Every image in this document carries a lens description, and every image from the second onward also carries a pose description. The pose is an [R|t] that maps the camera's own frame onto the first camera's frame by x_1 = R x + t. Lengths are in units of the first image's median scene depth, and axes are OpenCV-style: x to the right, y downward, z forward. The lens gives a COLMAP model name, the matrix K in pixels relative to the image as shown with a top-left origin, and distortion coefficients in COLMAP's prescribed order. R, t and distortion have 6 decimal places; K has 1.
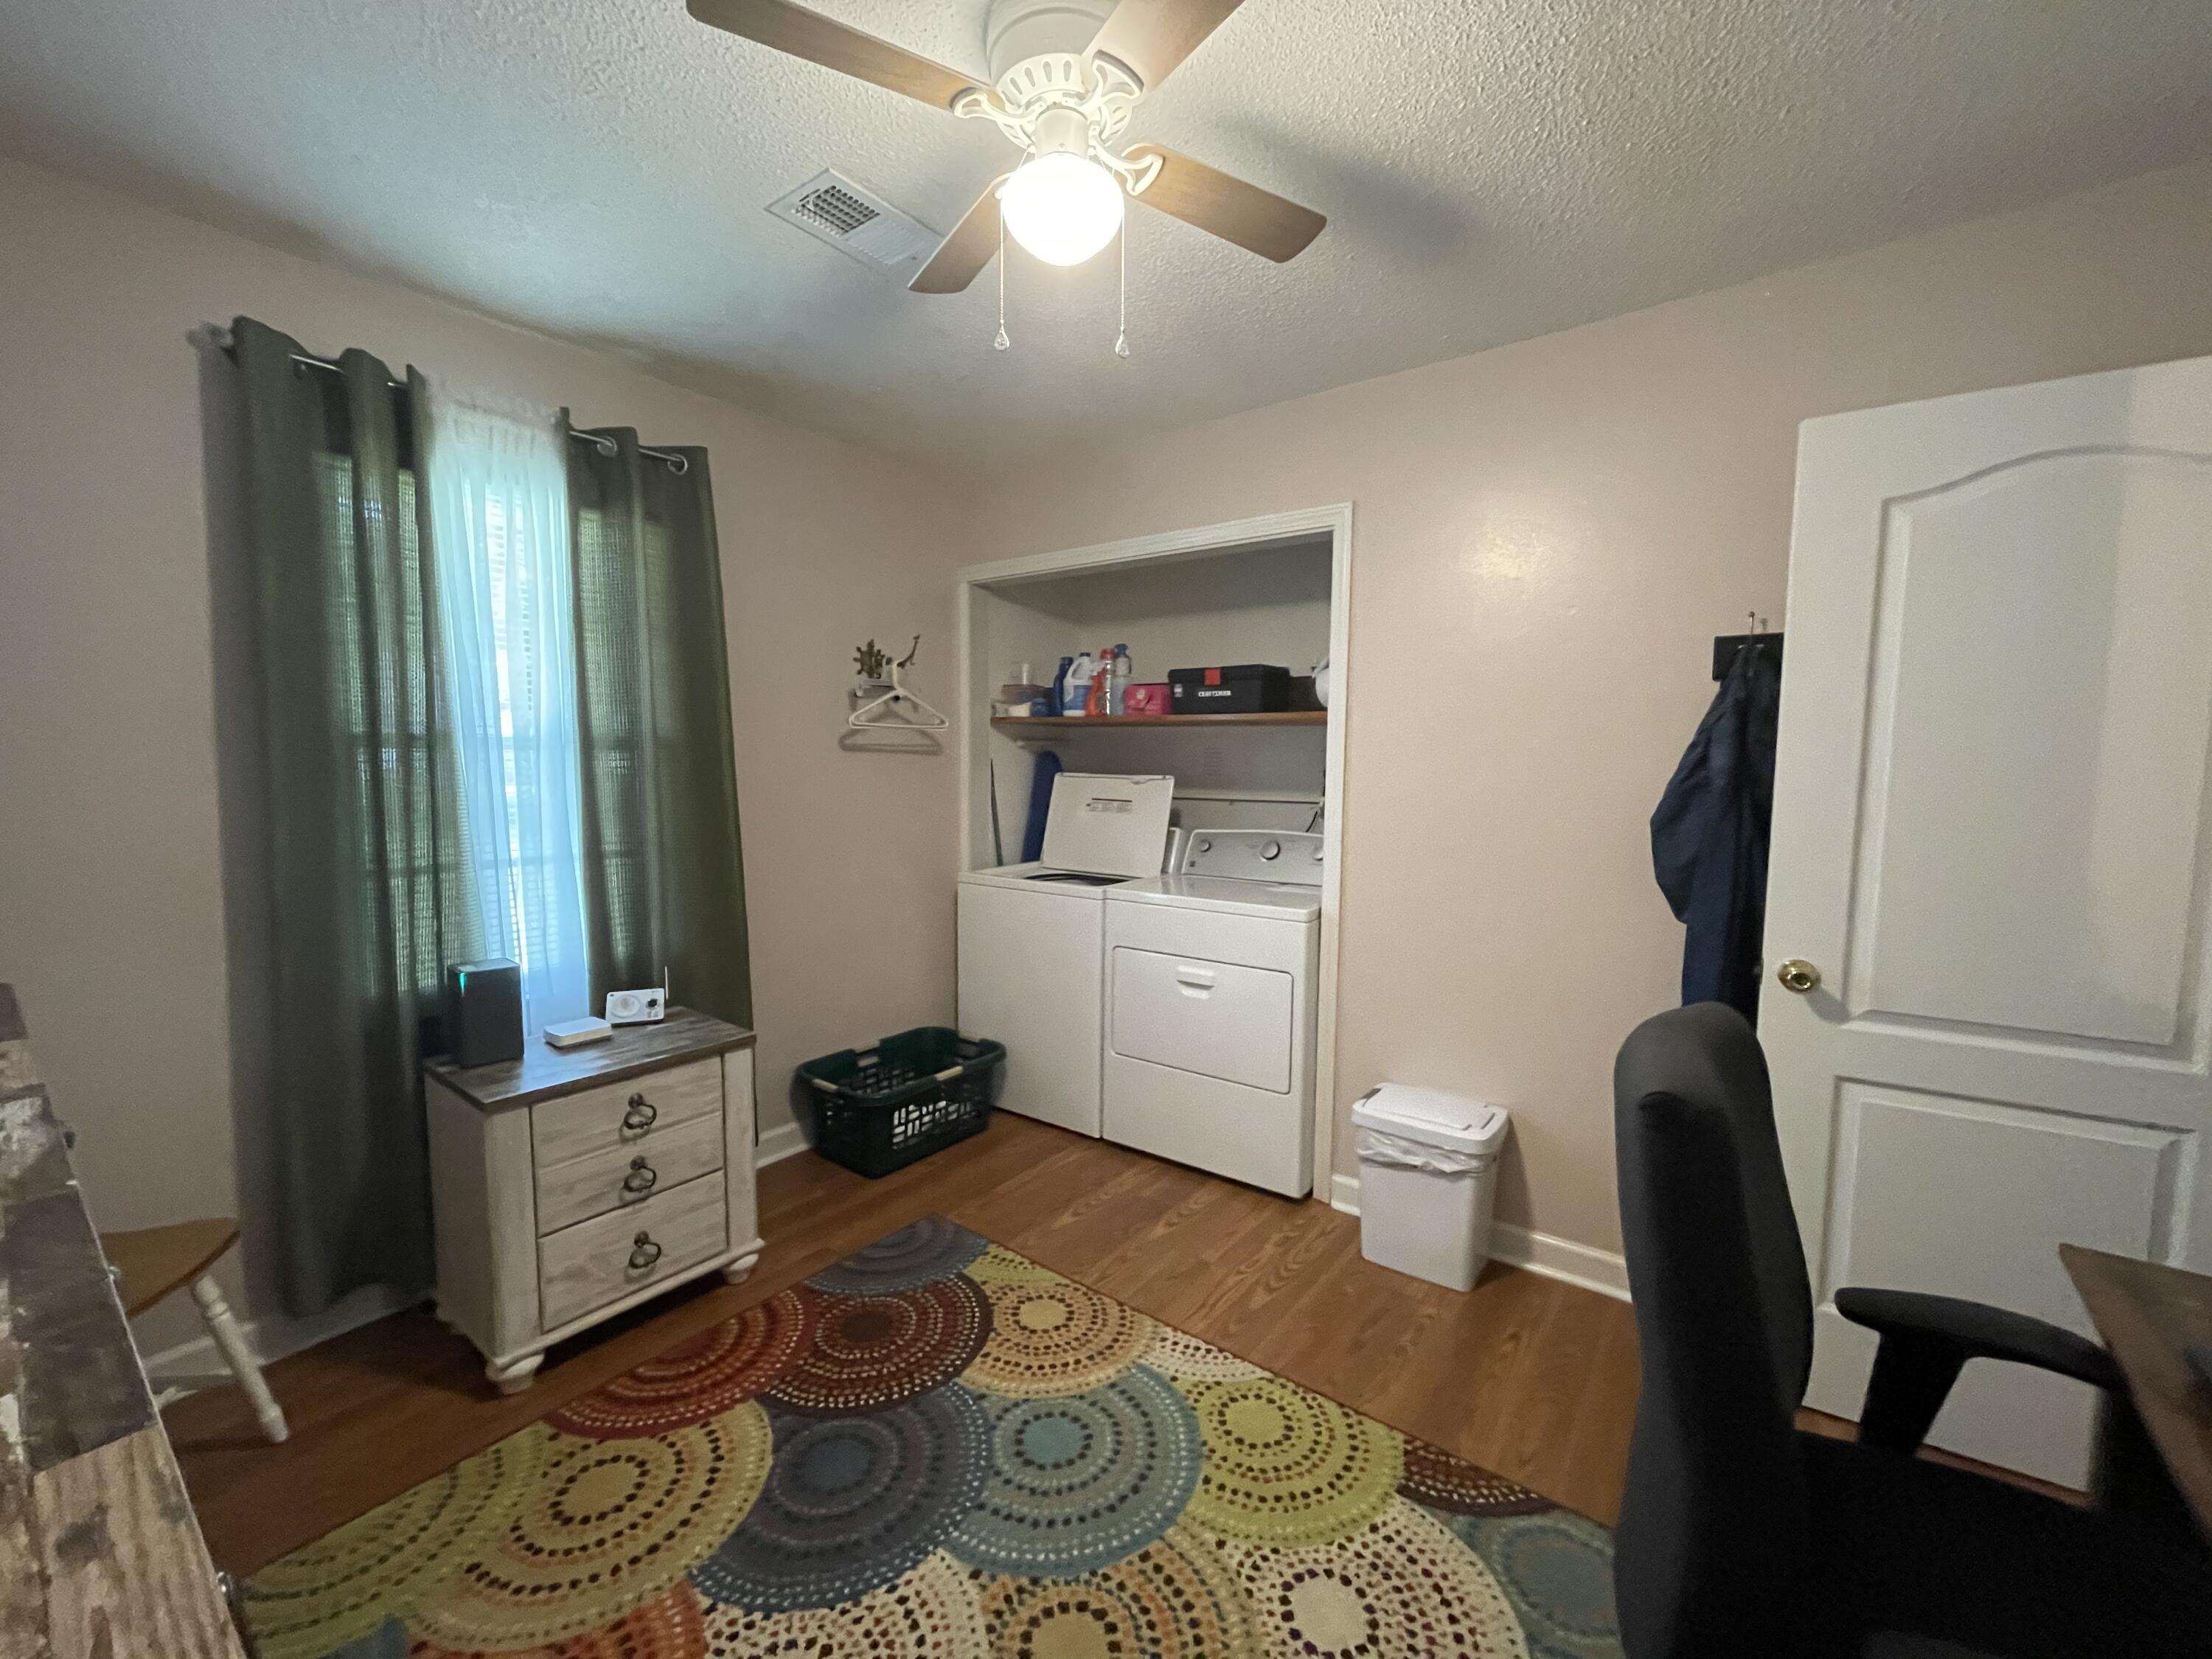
lens RADIAL K [[878.7, 0, 1106.0], [0, 878.7, 829.5], [0, 0, 1]] dist [0.001693, 0.000531]
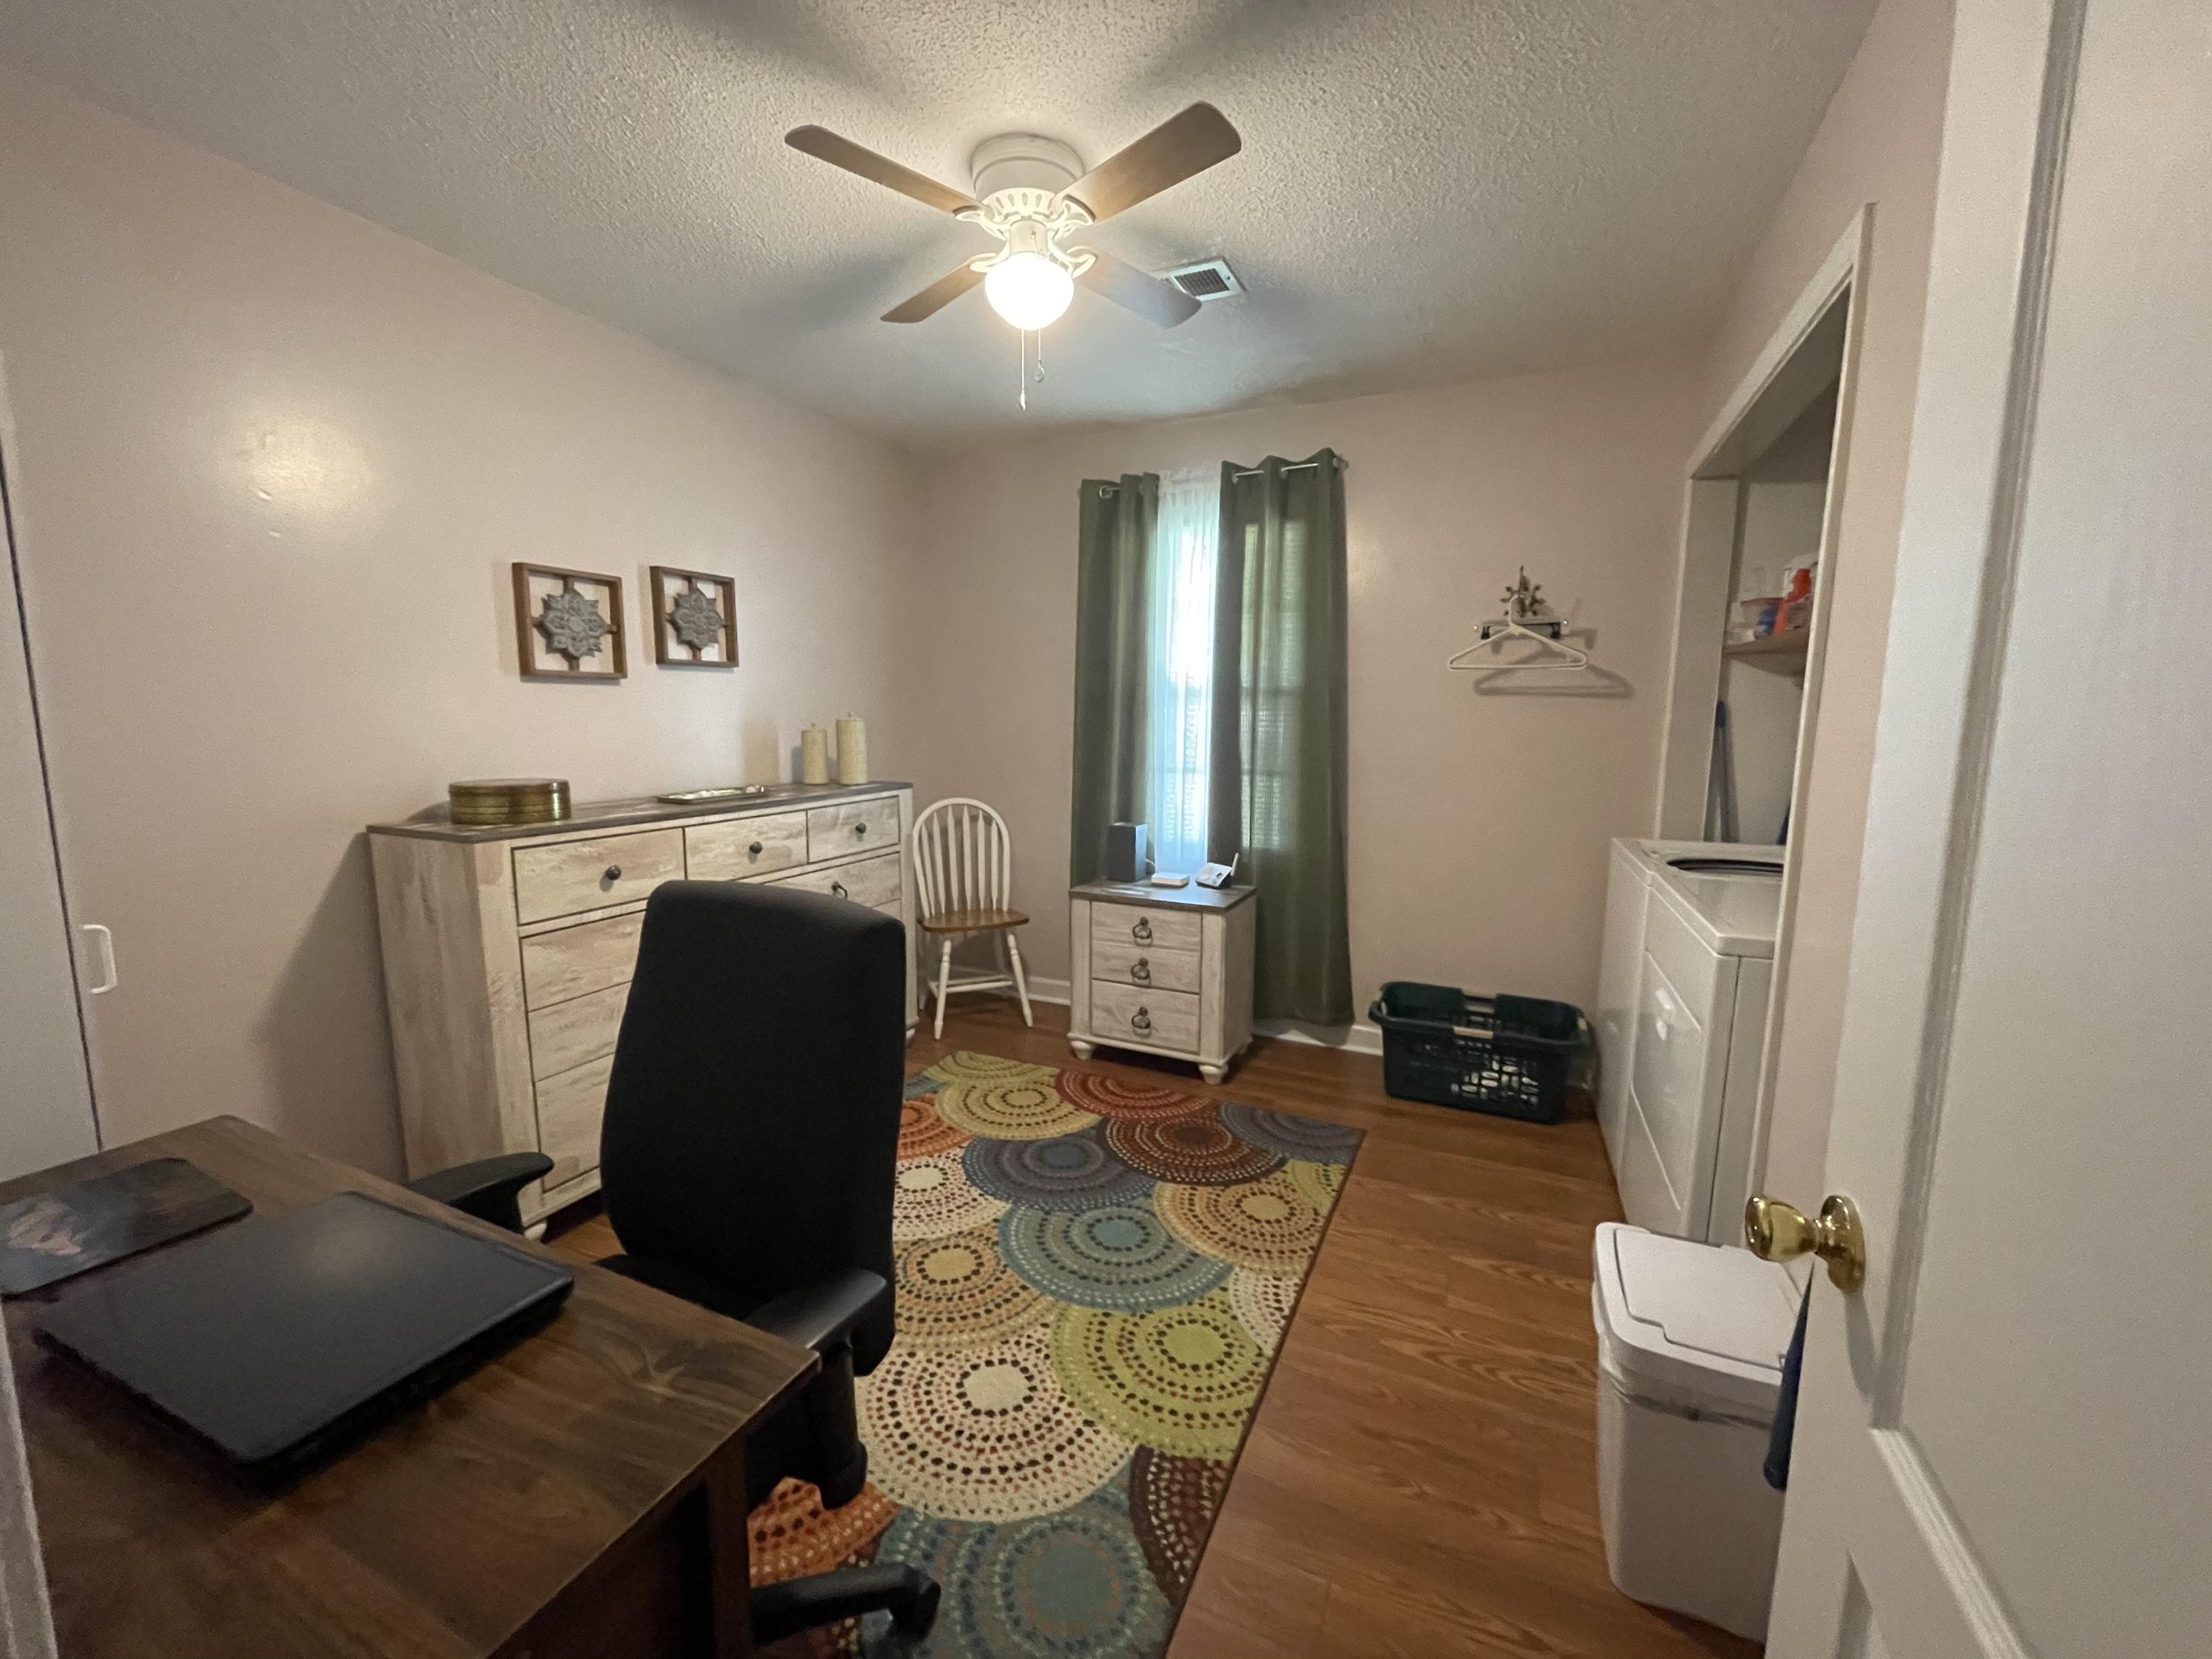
lens RADIAL K [[886.7, 0, 1094.2], [0, 886.7, 823.4], [0, 0, 1]] dist [-0.000363, 0.000119]
pose [[0.224435, 0.123301, -0.966657, 0.955988], [-0.082297, 0.990817, 0.107276, -0.025010], [0.971008, 0.055476, 0.232521, 0.552099]]
